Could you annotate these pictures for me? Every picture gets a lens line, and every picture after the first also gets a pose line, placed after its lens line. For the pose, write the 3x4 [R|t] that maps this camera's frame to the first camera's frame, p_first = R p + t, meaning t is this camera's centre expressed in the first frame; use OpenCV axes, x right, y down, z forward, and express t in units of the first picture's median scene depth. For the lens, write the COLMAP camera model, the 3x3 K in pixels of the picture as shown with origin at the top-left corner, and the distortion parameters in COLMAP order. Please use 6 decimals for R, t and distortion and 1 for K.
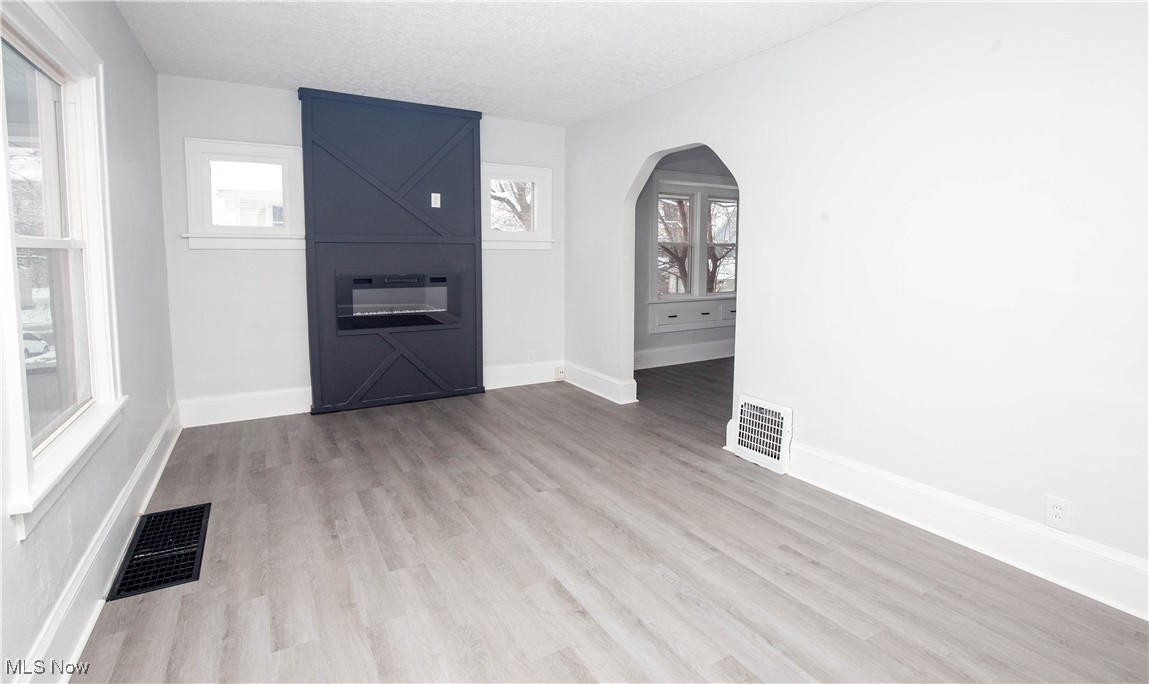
lens RADIAL K [[549.7, 0, 574.1], [0, 549.7, 298.3], [0, 0, 1]] dist [-0.026591, 0.000273]
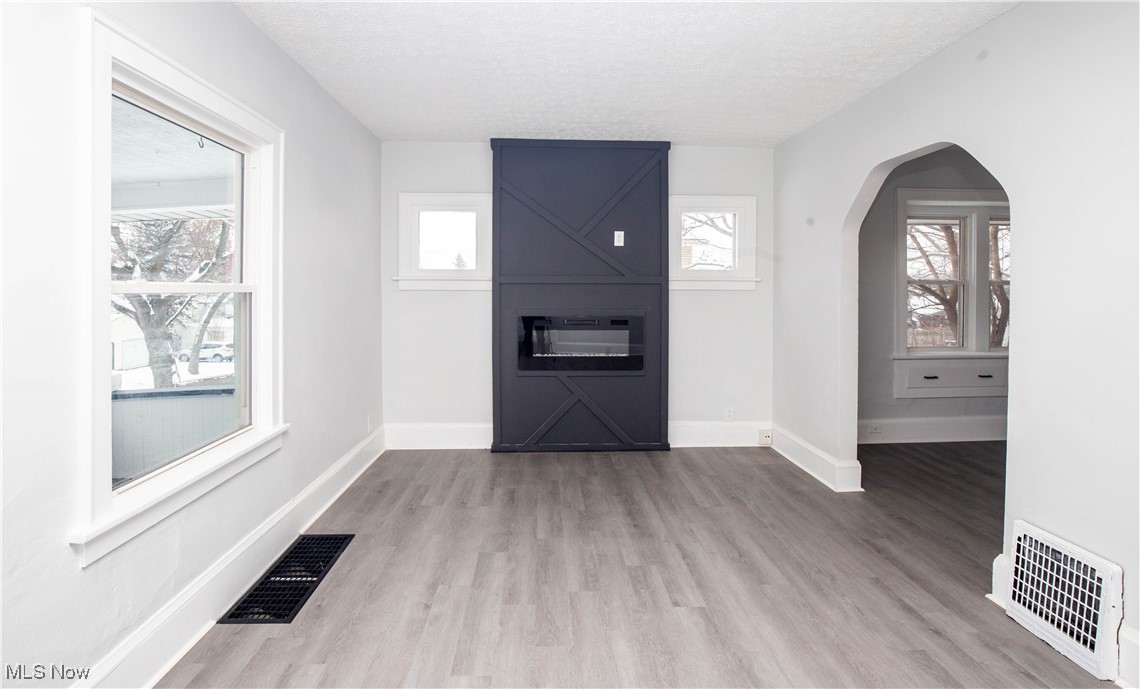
lens RADIAL K [[533.7, 0, 556.5], [0, 533.7, 292.5], [0, 0, 1]] dist [-0.035796, 0.007519]
pose [[0.881615, 0.001754, -0.471966, 0.118091], [-0.038938, 0.996854, -0.069029, -0.024775], [0.470360, 0.079235, 0.878910, 0.200987]]
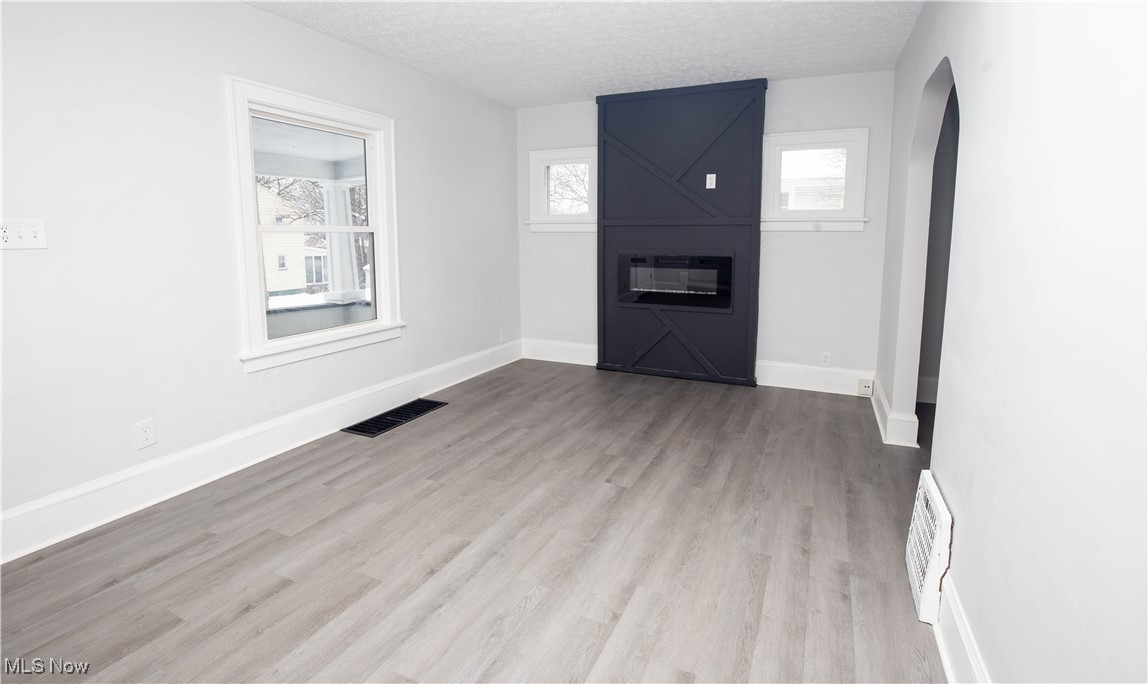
lens RADIAL K [[527.1, 0, 575.2], [0, 527.1, 297.2], [0, 0, 1]] dist [-0.026743, -0.000066]
pose [[0.570611, 0.093922, -0.815832, 0.539916], [-0.067195, 0.995447, 0.067603, -0.026032], [0.818467, 0.016245, 0.574324, 0.357245]]
